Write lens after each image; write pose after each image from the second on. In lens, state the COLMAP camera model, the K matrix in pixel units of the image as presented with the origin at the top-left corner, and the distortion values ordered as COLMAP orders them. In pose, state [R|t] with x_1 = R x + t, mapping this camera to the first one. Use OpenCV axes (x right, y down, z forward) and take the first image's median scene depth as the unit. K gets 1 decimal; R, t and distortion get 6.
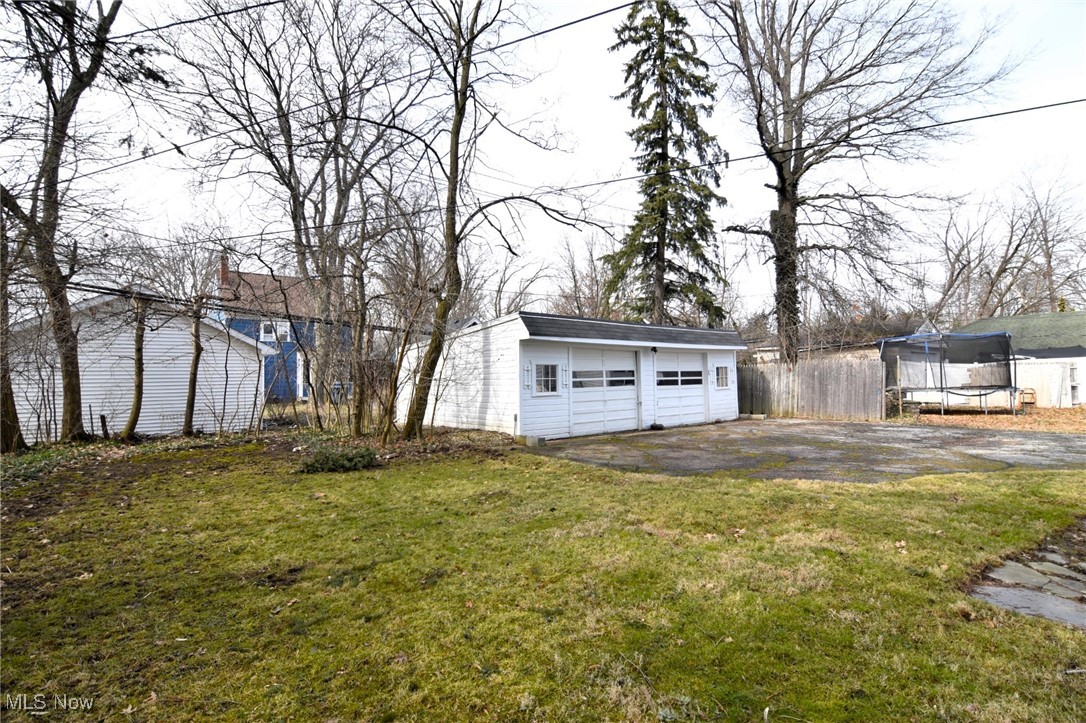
lens RADIAL K [[540.6, 0, 543.0], [0, 540.6, 361.5], [0, 0, 1]] dist [-0.000191, -0.000008]
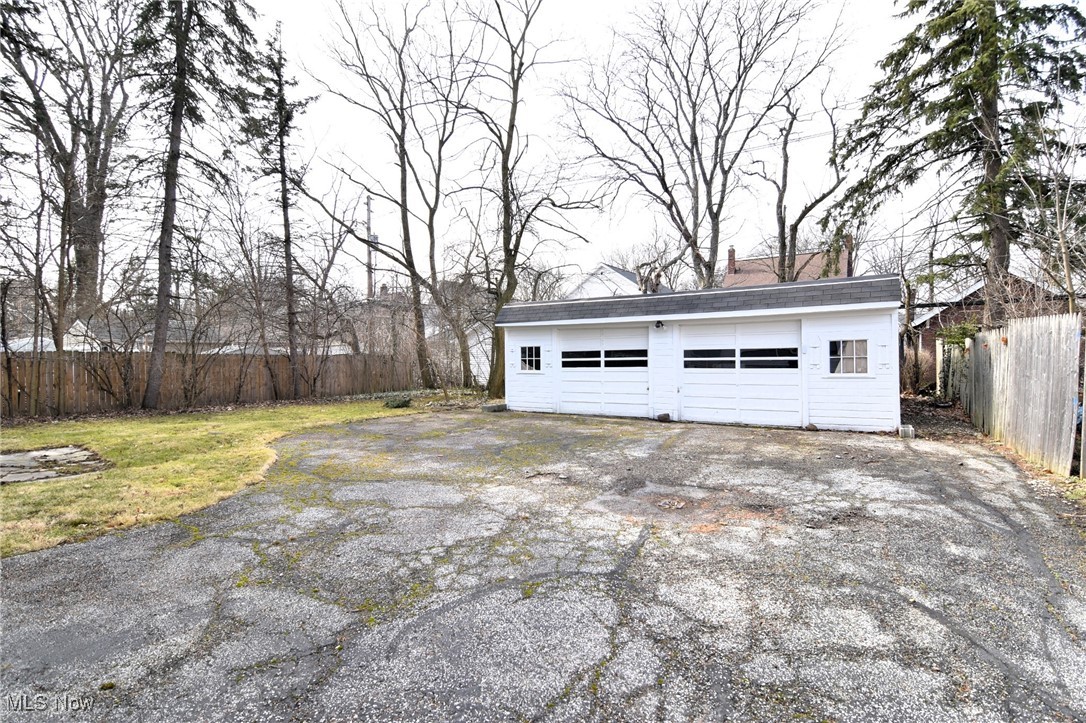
lens RADIAL K [[540.6, 0, 543.0], [0, 540.6, 361.5], [0, 0, 1]] dist [-0.000191, -0.000008]
pose [[0.215128, 0.014148, -0.976483, 1.041946], [0.031669, 0.999268, 0.021455, 0.013178], [0.976072, -0.035540, 0.214523, 0.708225]]
